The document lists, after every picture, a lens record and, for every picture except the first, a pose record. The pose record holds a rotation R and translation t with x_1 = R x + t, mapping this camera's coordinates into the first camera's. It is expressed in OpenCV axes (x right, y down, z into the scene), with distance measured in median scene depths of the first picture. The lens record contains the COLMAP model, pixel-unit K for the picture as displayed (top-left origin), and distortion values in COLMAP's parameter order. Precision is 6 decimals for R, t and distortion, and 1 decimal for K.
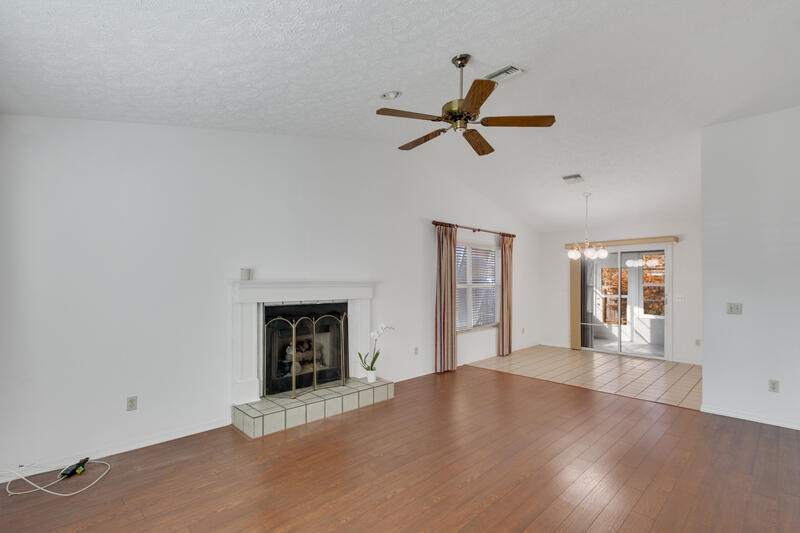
lens RADIAL K [[367.9, 0, 397.7], [0, 367.9, 274.3], [0, 0, 1]] dist [-0.001292, -0.000273]
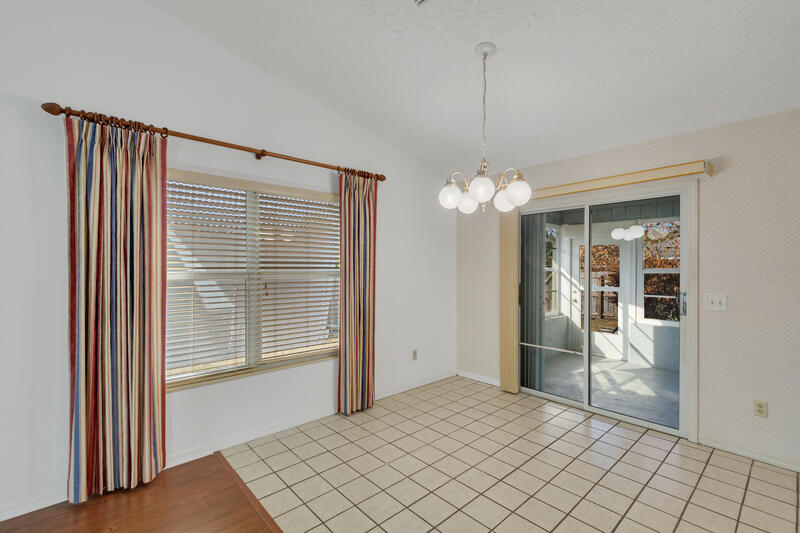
lens RADIAL K [[353.5, 0, 398.7], [0, 353.5, 269.3], [0, 0, 1]] dist [0.000364, 0.000489]
pose [[0.999208, -0.003839, -0.039610, 0.362637], [0.004784, 0.999706, 0.023780, 0.012771], [0.039507, -0.023951, 0.998932, 0.505760]]
